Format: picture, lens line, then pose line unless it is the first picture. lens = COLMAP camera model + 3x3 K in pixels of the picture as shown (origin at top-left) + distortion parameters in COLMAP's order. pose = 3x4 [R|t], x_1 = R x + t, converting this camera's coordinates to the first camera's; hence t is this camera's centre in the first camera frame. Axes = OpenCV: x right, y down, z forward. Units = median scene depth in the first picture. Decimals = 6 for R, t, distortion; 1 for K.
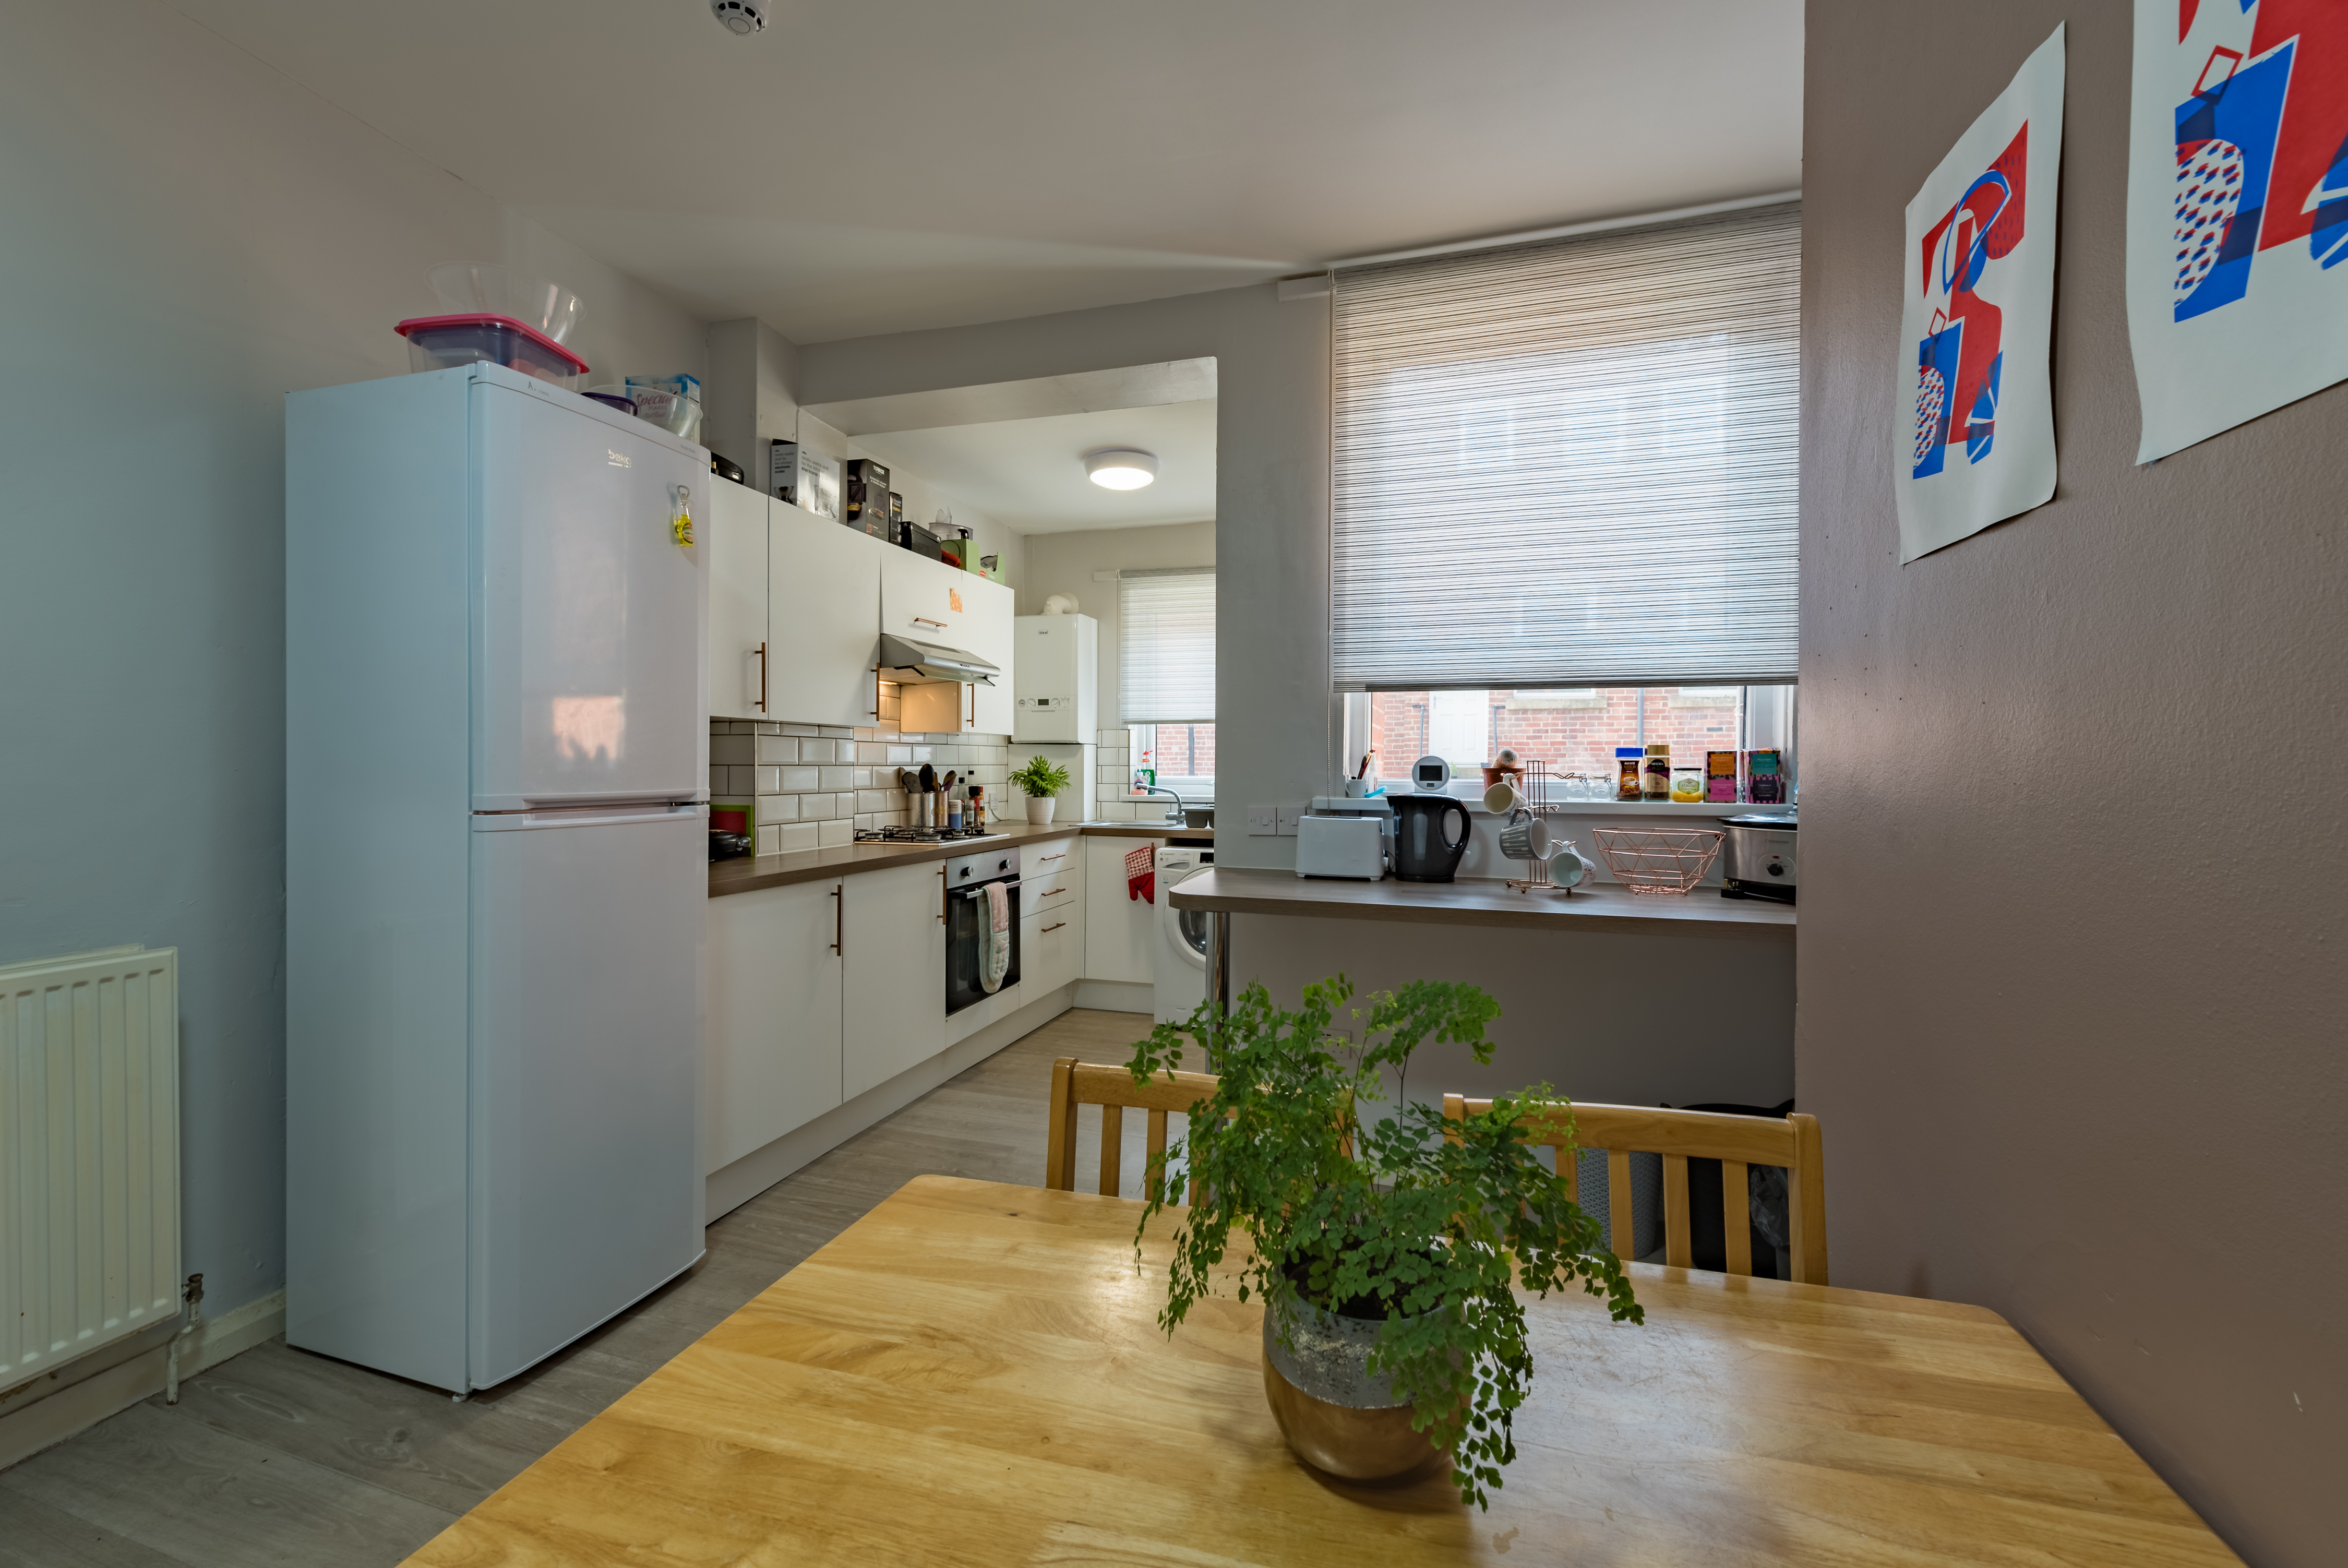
lens RADIAL K [[967.8, 0, 1178.0], [0, 967.8, 681.8], [0, 0, 1]] dist [0.011222, -0.000996]
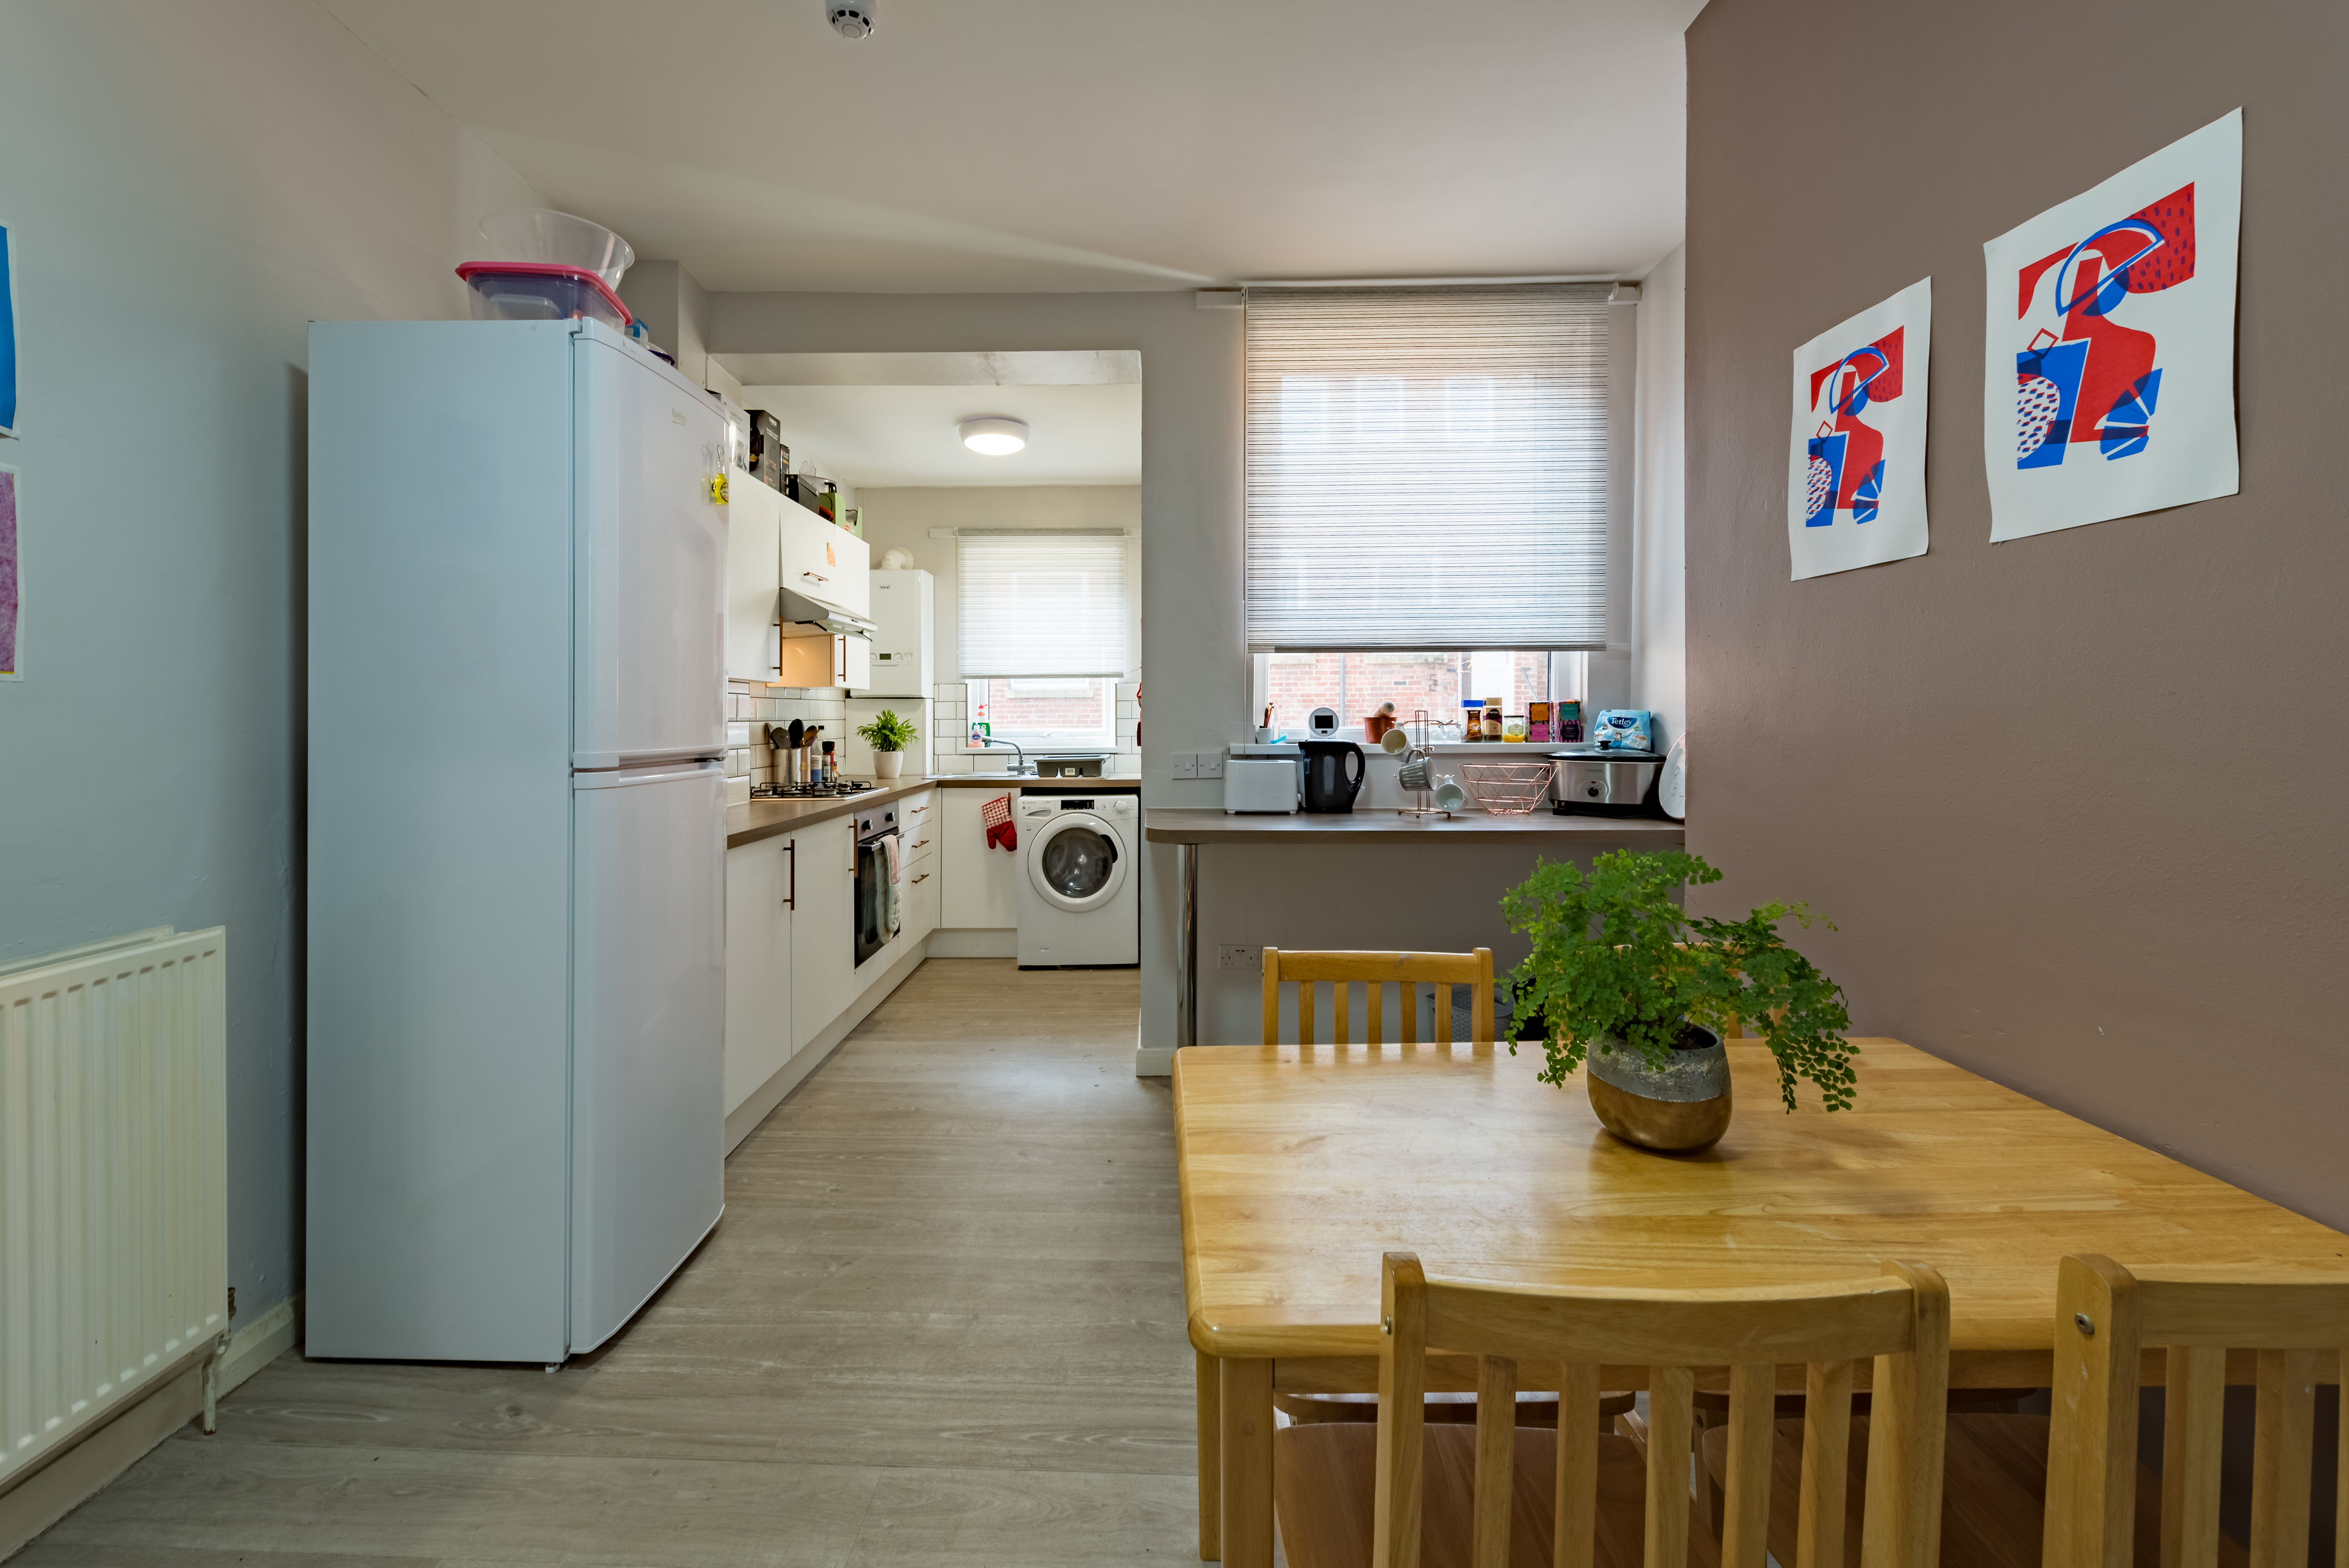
lens RADIAL K [[960.4, 0, 1169.0], [0, 960.4, 621.5], [0, 0, 1]] dist [0.006918, 0.000088]
pose [[0.956755, 0.019454, 0.290244, -0.272455], [-0.015367, 0.999748, -0.016351, -0.006679], [-0.290489, 0.011184, 0.956813, -0.072147]]
